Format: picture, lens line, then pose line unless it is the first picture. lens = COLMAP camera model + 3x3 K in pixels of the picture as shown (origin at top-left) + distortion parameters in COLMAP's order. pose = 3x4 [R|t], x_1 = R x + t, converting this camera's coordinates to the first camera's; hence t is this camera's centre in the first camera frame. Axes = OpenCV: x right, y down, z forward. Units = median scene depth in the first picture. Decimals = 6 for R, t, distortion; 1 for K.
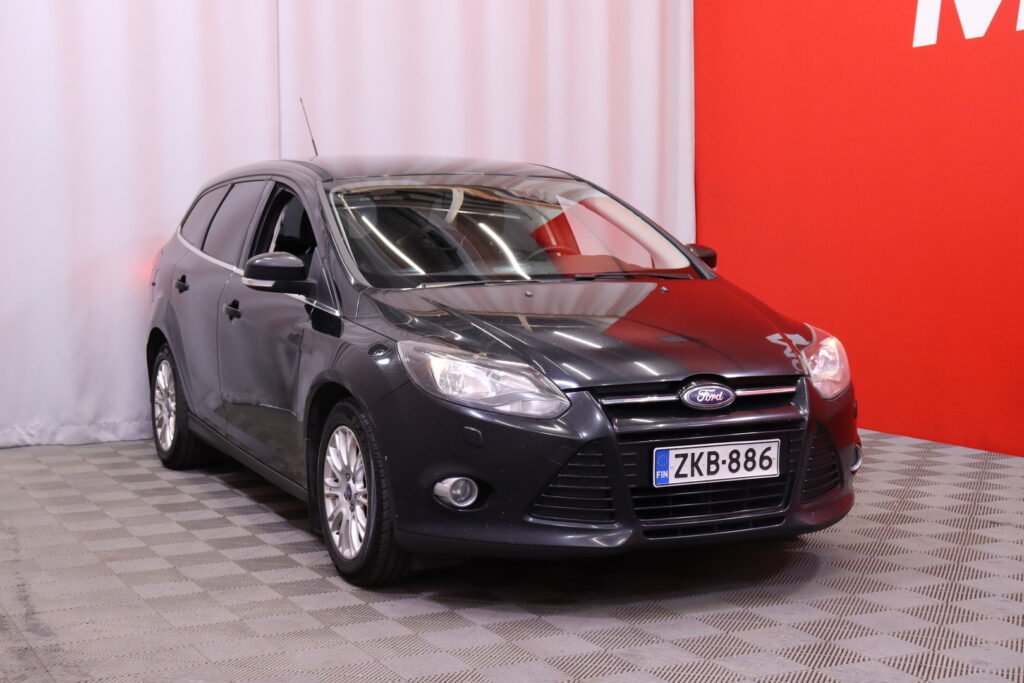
lens RADIAL K [[1586.3, 0, 512.0], [0, 1586.3, 341.5], [0, 0, 1]] dist [0.093548, 0.059800]
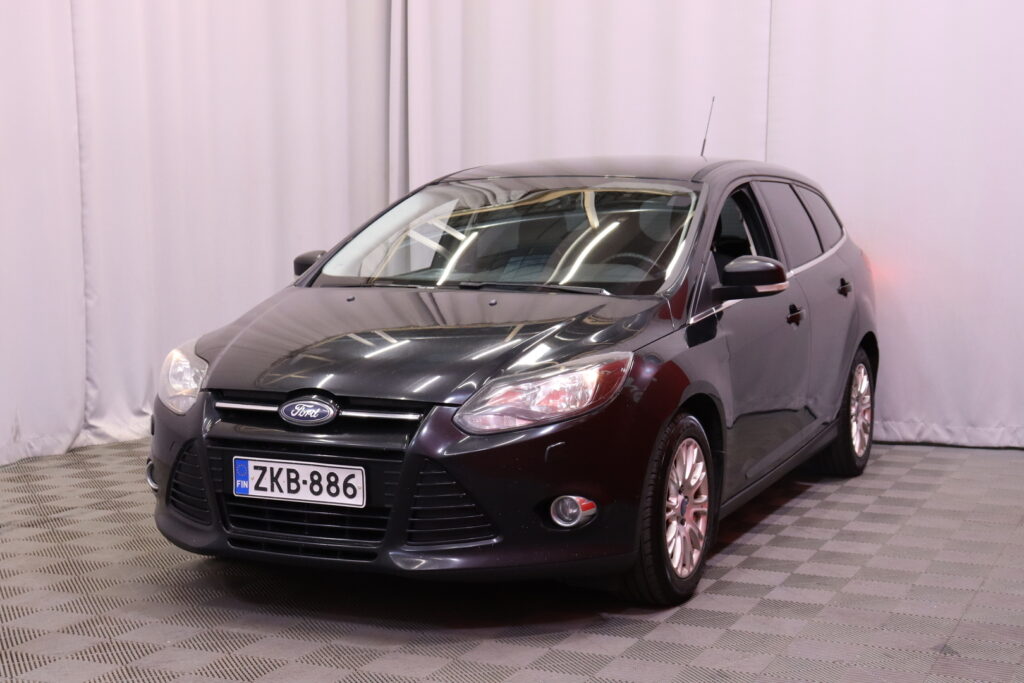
lens RADIAL K [[1586.3, 0, 512.0], [0, 1586.3, 341.5], [0, 0, 1]] dist [0.093548, 0.059800]
pose [[0.644838, 0.073075, -0.760818, 0.928898], [-0.072632, 0.996773, 0.034179, -0.049144], [0.760860, 0.033220, 0.648065, 0.478036]]
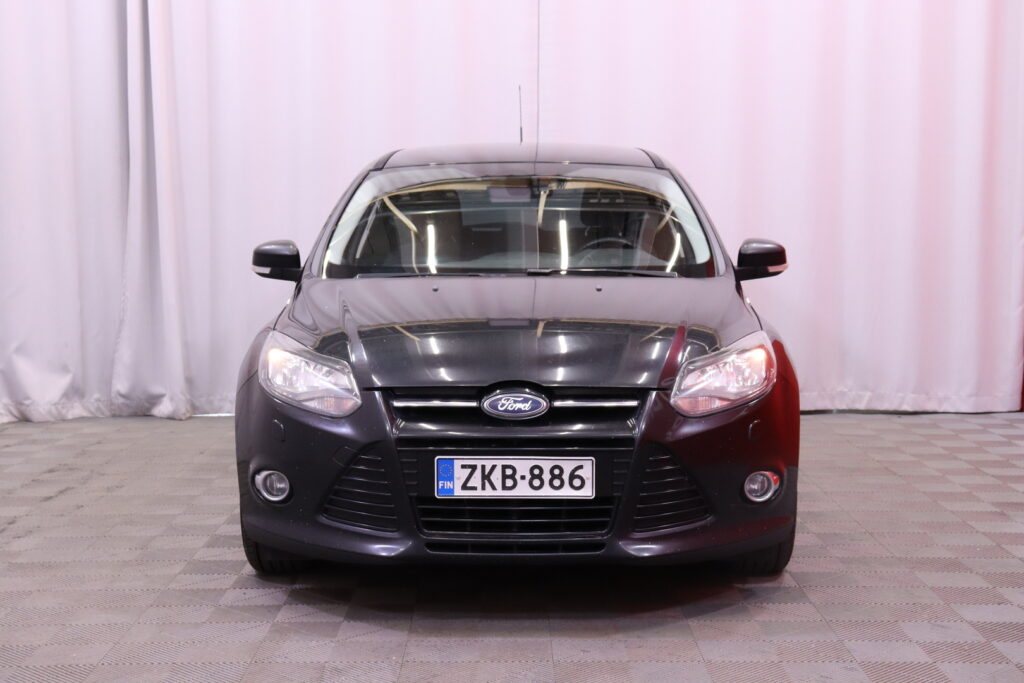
lens RADIAL K [[1586.3, 0, 512.0], [0, 1586.3, 341.5], [0, 0, 1]] dist [0.093548, 0.059800]
pose [[0.897768, 0.045886, -0.438072, 0.526153], [-0.042113, 0.998945, 0.018329, -0.019116], [0.438450, 0.001993, 0.898753, 0.173979]]
